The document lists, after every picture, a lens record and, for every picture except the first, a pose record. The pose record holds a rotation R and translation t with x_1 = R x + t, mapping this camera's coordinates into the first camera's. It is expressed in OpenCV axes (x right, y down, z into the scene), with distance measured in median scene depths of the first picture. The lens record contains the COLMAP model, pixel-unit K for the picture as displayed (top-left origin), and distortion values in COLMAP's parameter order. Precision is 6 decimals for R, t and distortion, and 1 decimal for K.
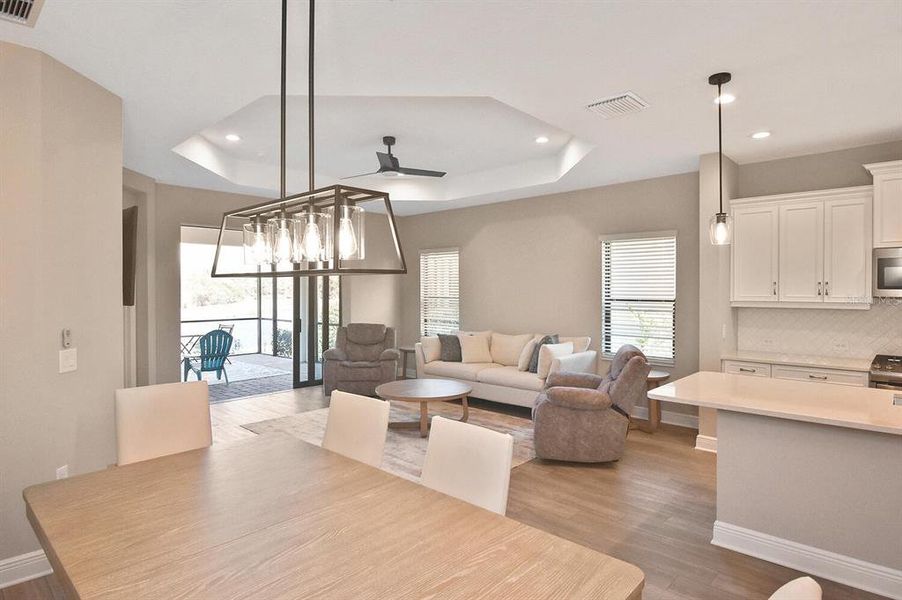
lens RADIAL K [[503.7, 0, 469.4], [0, 503.7, 305.0], [0, 0, 1]] dist [0.000367, -0.006501]
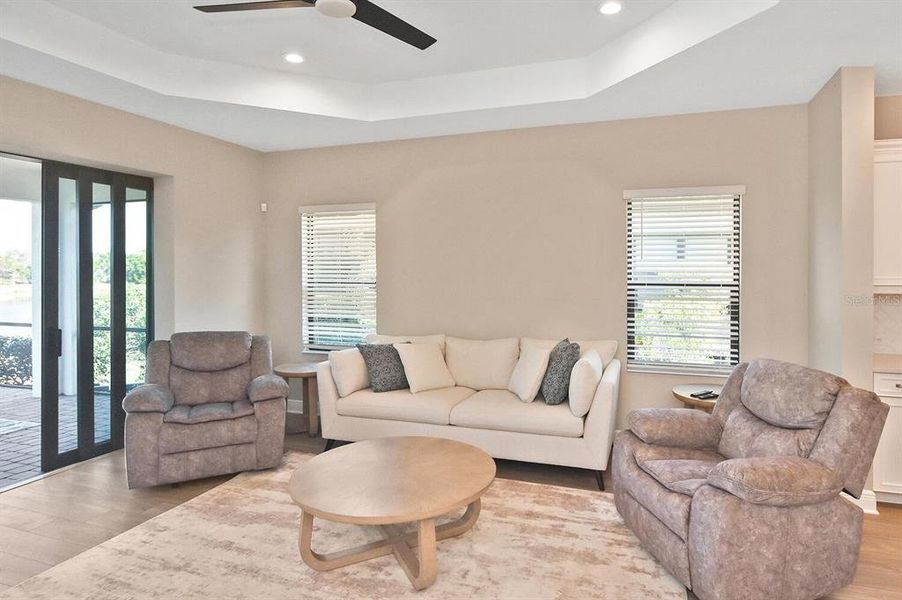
lens RADIAL K [[503.7, 0, 497.3], [0, 503.7, 276.4], [0, 0, 1]] dist [0.000367, -0.006501]
pose [[0.909506, -0.007693, 0.415619, -0.179055], [0.014779, 0.999795, -0.013834, -0.014126], [-0.415428, 0.018725, 0.909434, 0.444873]]
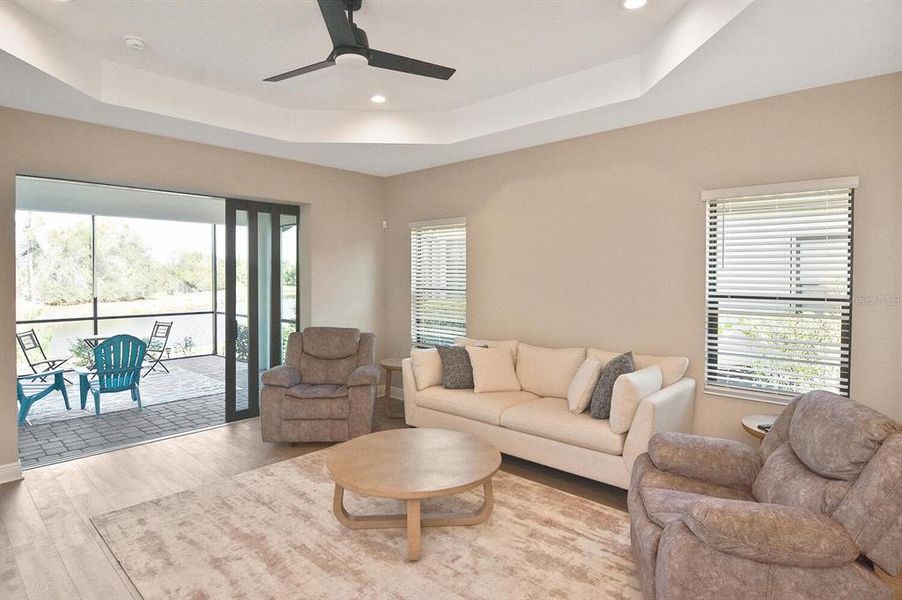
lens RADIAL K [[503.7, 0, 462.0], [0, 503.7, 282.9], [0, 0, 1]] dist [0.000367, -0.006501]
pose [[0.999991, 0.001561, -0.003936, -0.029768], [-0.001620, 0.999884, -0.015147, -0.016476], [0.003912, 0.015154, 0.999878, 0.382060]]
